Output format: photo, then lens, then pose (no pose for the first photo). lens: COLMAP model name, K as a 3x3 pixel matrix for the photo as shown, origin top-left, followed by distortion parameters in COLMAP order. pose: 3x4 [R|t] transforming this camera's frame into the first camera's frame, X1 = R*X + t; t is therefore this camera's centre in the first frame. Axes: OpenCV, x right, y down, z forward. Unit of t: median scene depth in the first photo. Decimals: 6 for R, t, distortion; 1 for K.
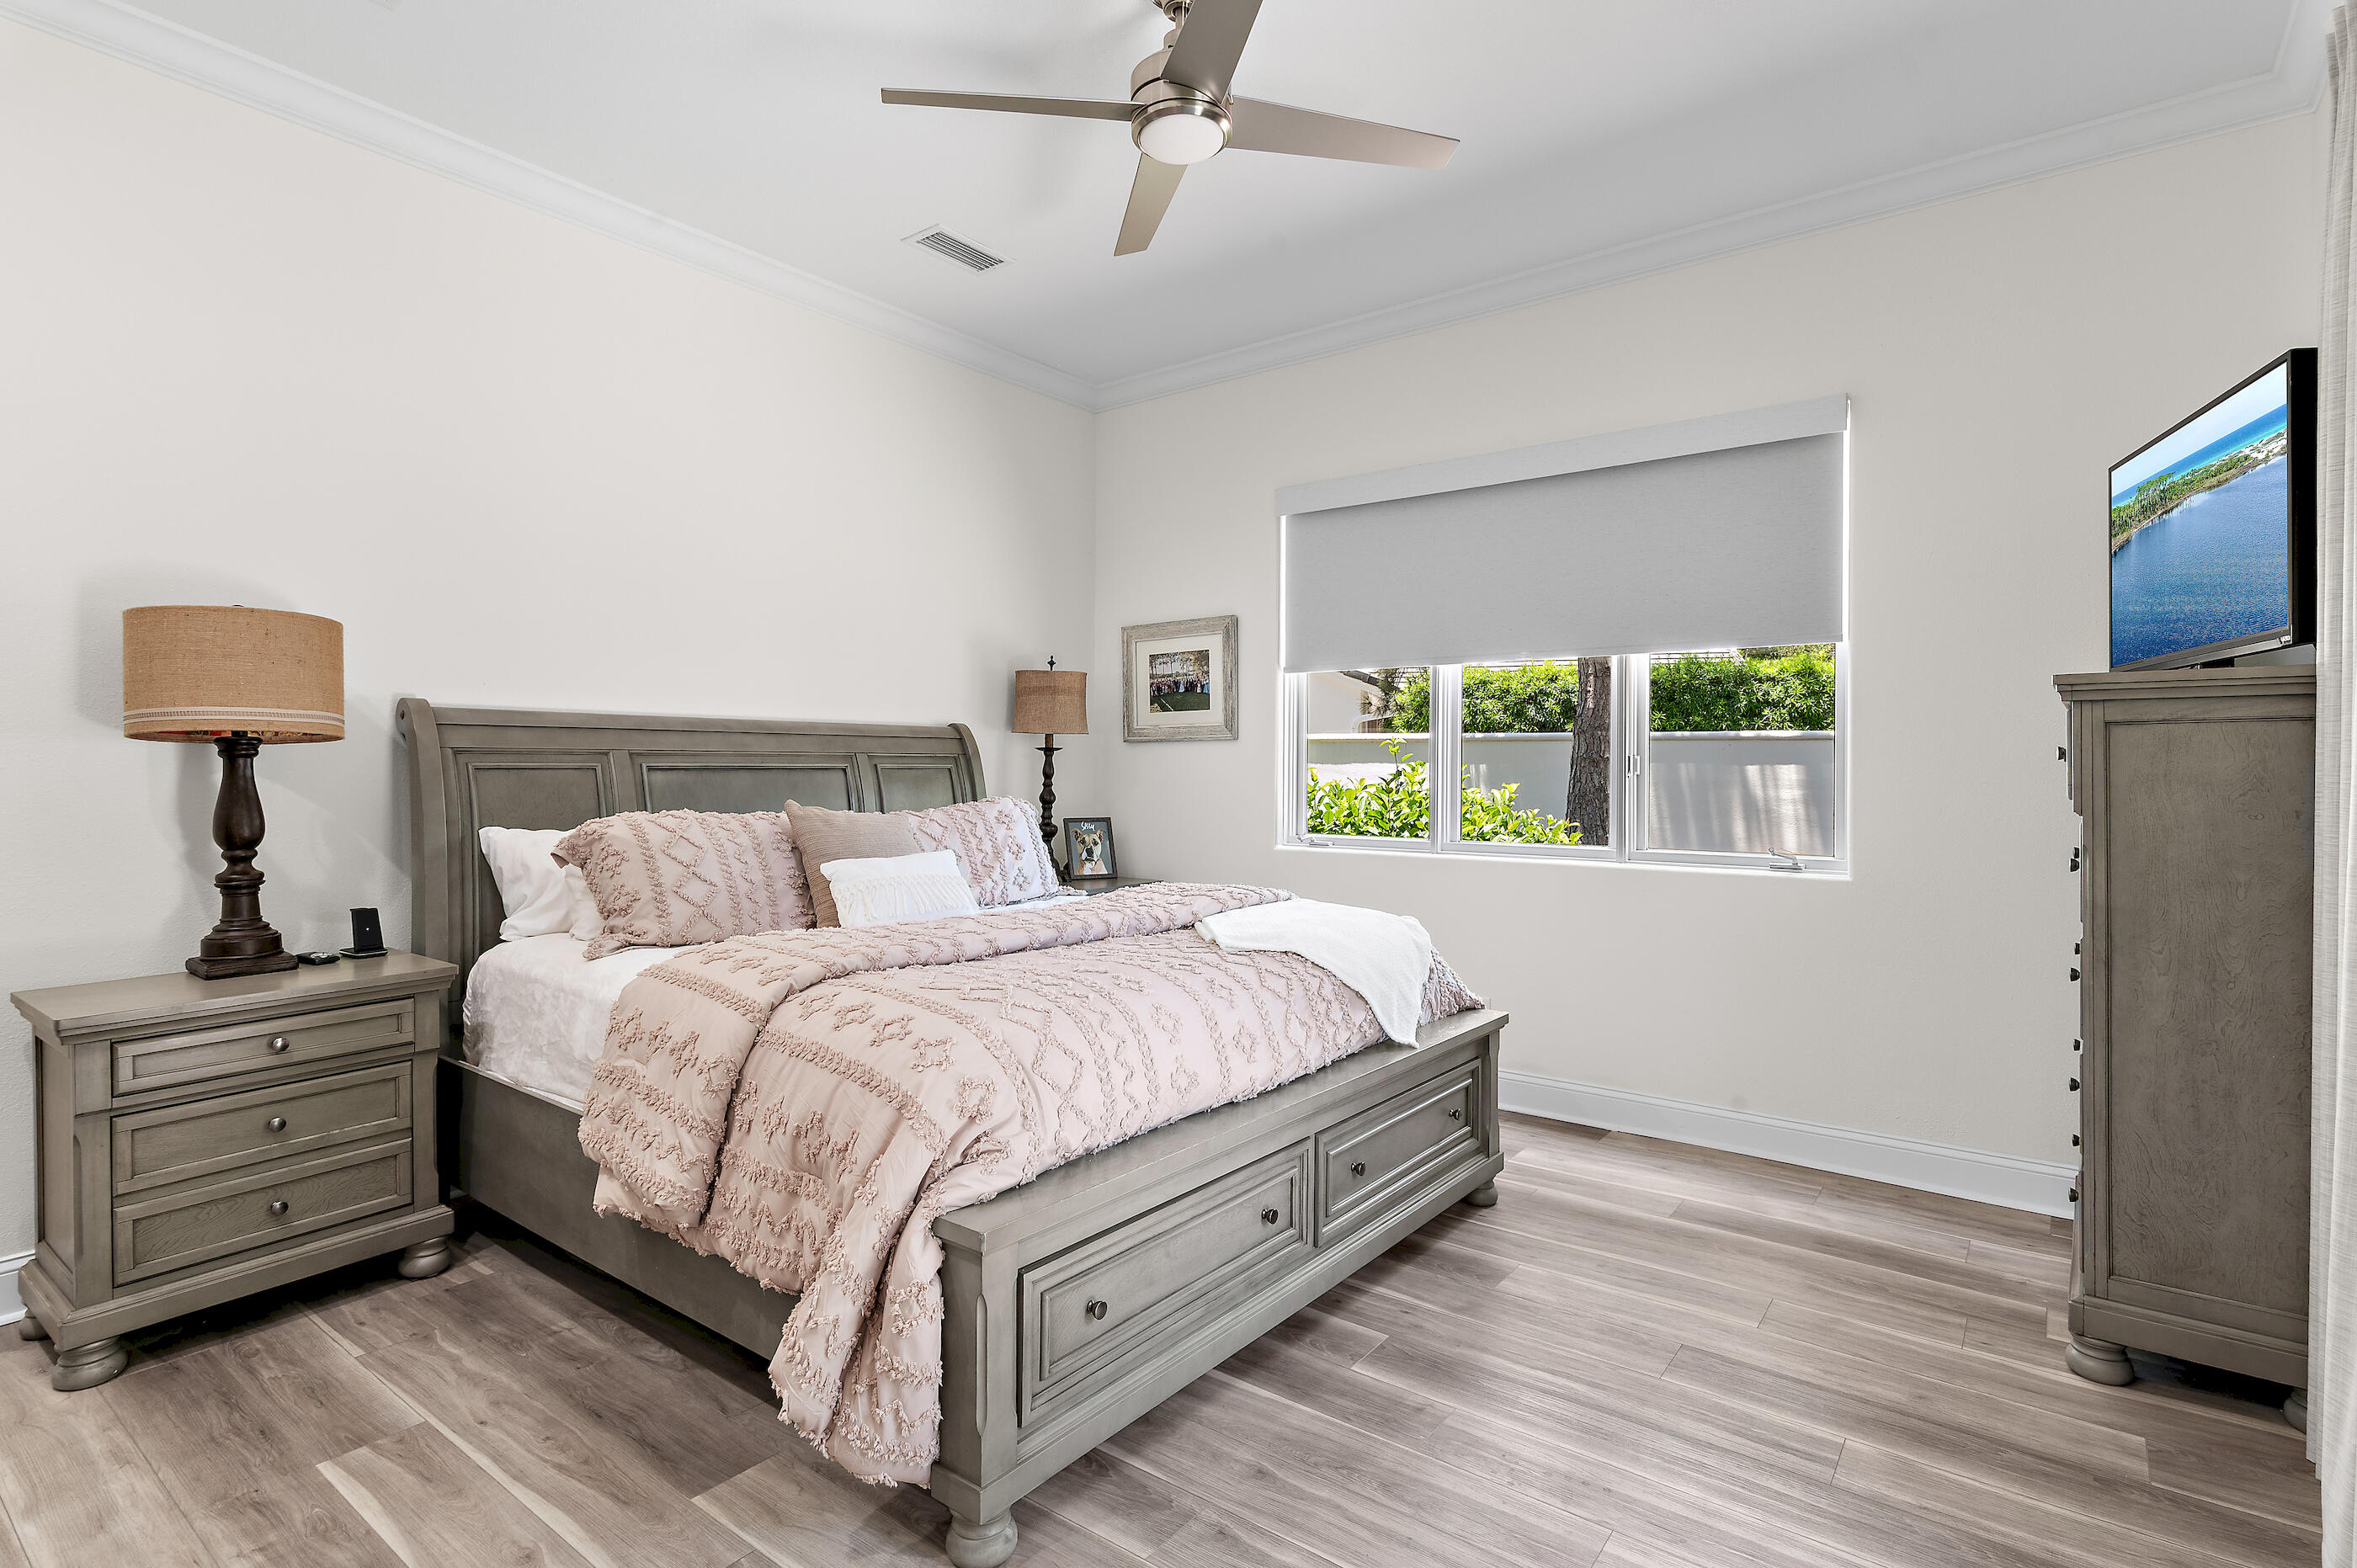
lens RADIAL K [[1146.1, 0, 1181.2], [0, 1146.1, 773.4], [0, 0, 1]] dist [0.003344, 0.000448]
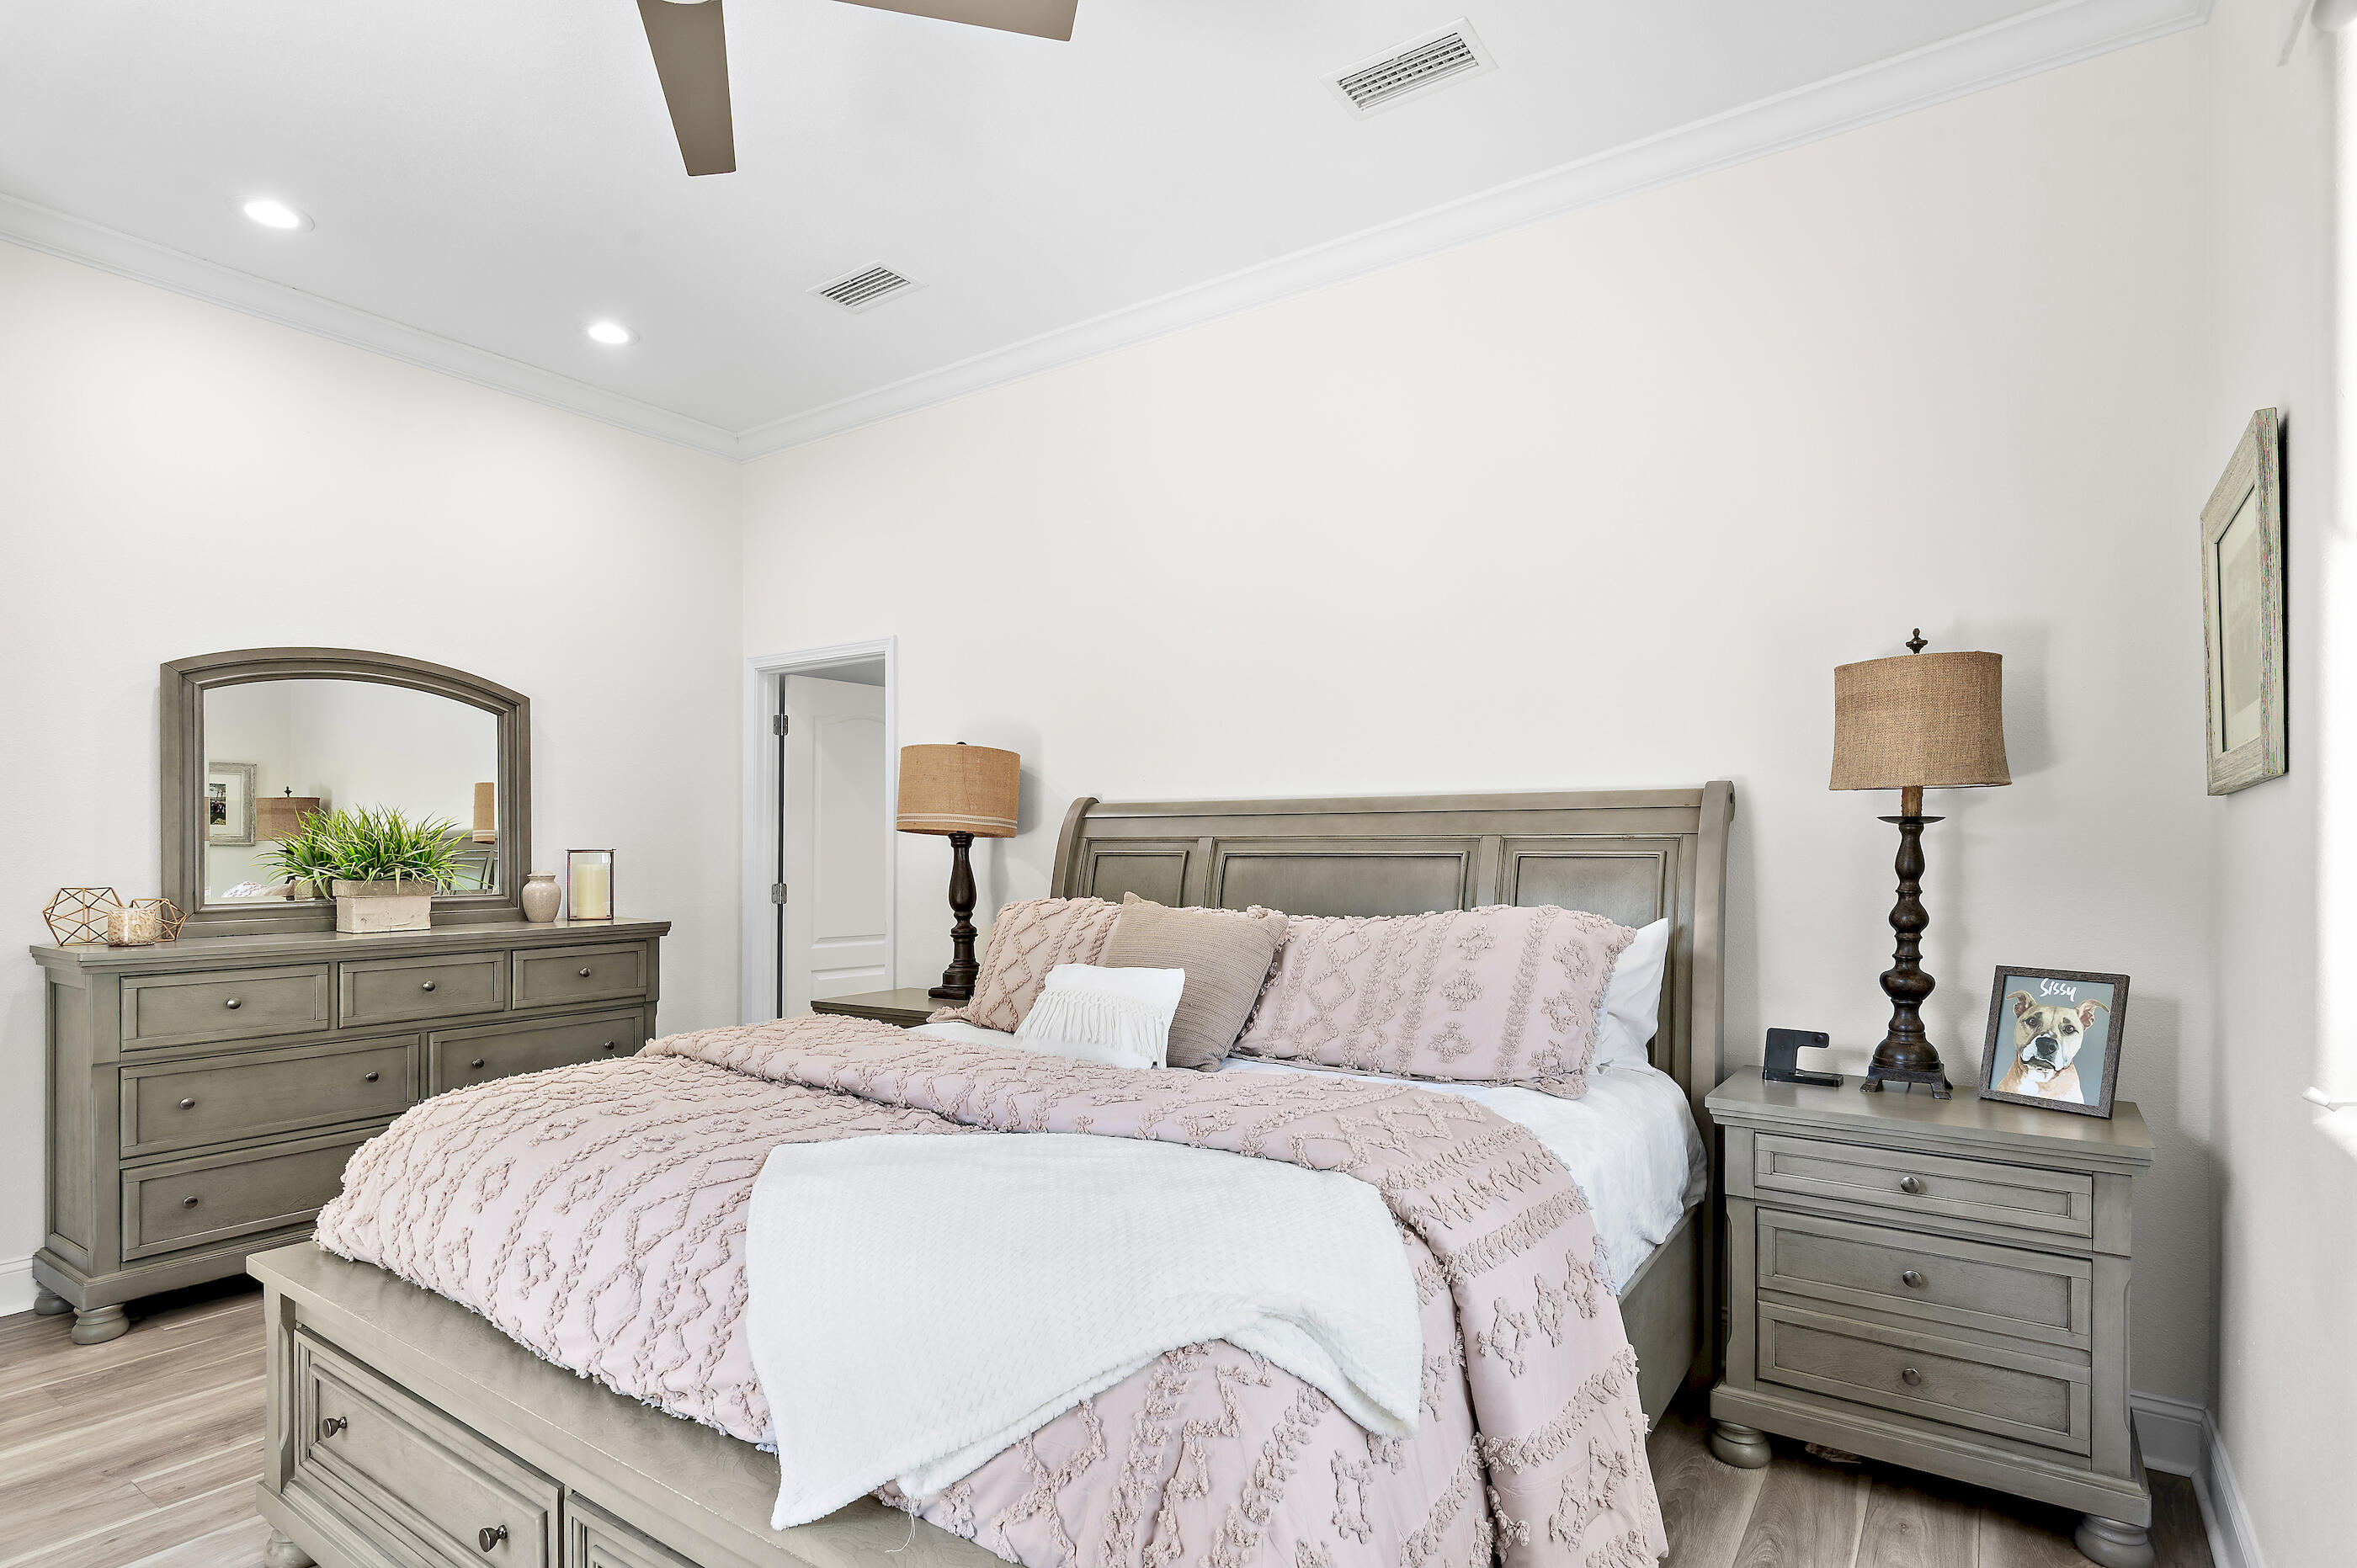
lens RADIAL K [[1210.7, 0, 1140.2], [0, 1210.7, 845.4], [0, 0, 1]] dist [-0.006026, -0.000506]
pose [[0.044478, -0.001464, -0.999009, 0.387056], [-0.004101, 0.999990, -0.001648, -0.007897], [0.999002, 0.004170, 0.044471, 0.647230]]
